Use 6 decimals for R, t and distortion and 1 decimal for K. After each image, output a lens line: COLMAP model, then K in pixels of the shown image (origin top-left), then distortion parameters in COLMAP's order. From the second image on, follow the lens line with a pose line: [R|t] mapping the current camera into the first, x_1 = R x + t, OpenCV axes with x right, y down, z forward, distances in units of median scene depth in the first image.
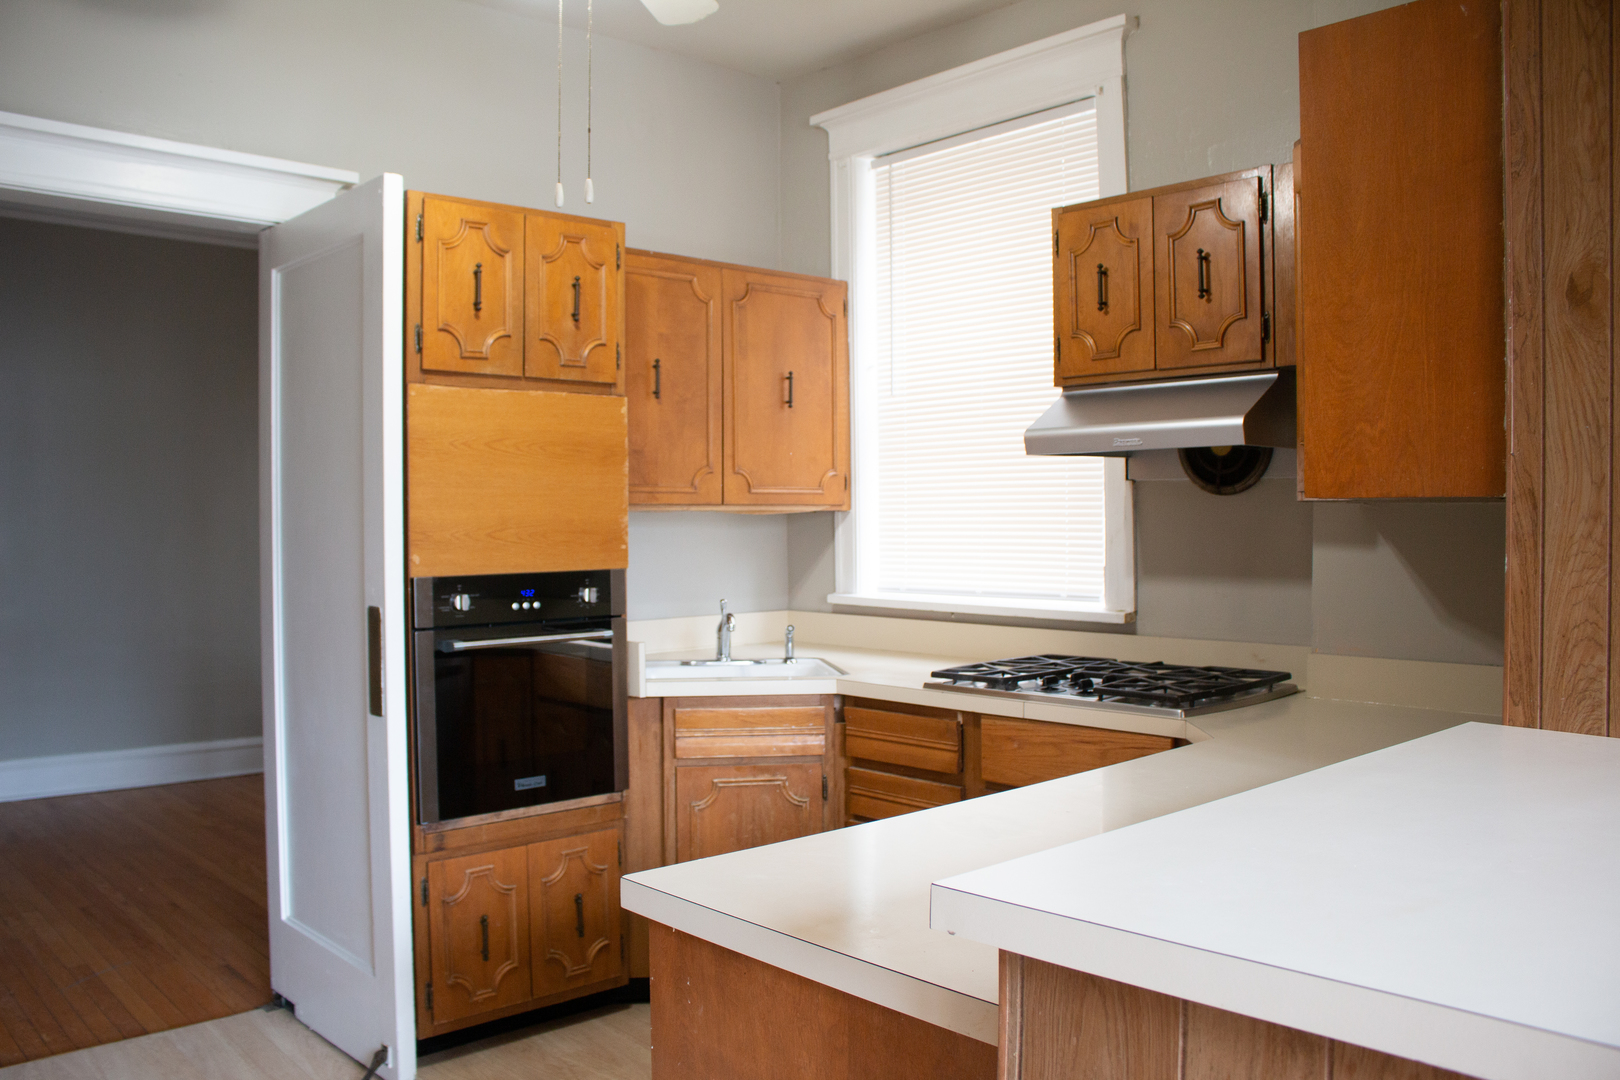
lens RADIAL K [[1328.3, 0, 793.7], [0, 1328.3, 547.6], [0, 0, 1]] dist [-0.163643, 0.136288]
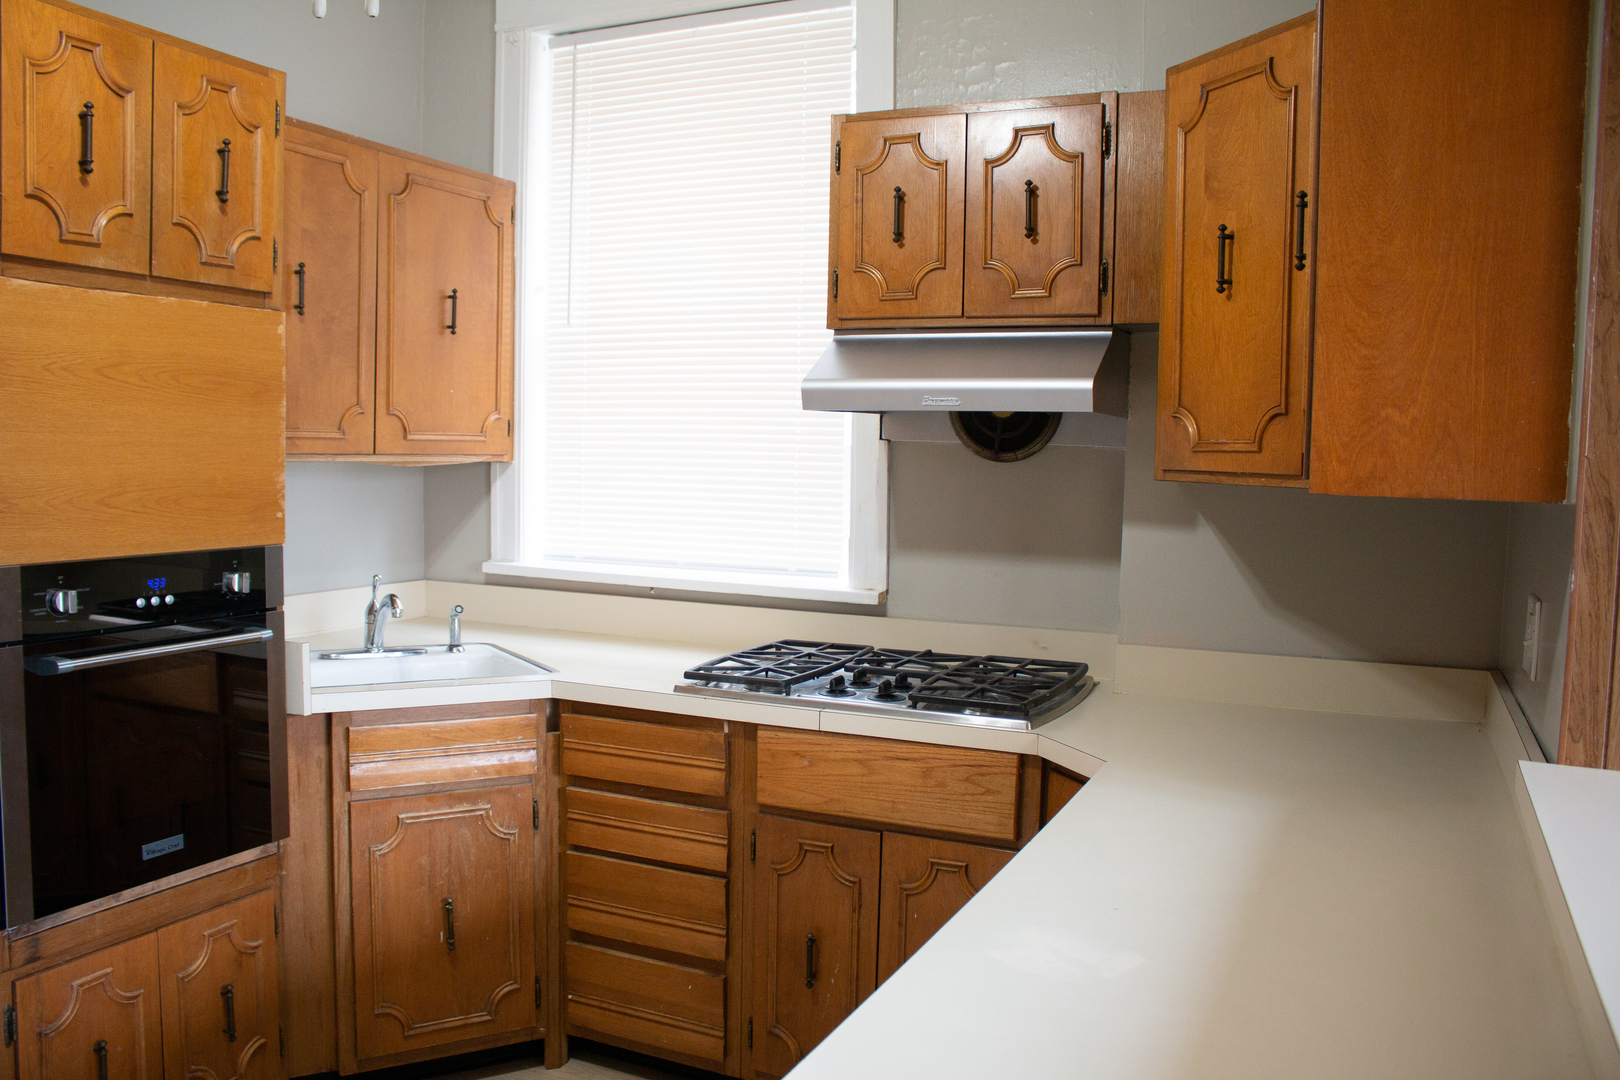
lens RADIAL K [[1328.3, 0, 793.7], [0, 1328.3, 547.6], [0, 0, 1]] dist [-0.163643, 0.136288]
pose [[0.921748, -0.002920, 0.387778, -0.149391], [-0.018111, 0.998556, 0.050569, -0.024941], [-0.387366, -0.053635, 0.920365, 0.225457]]
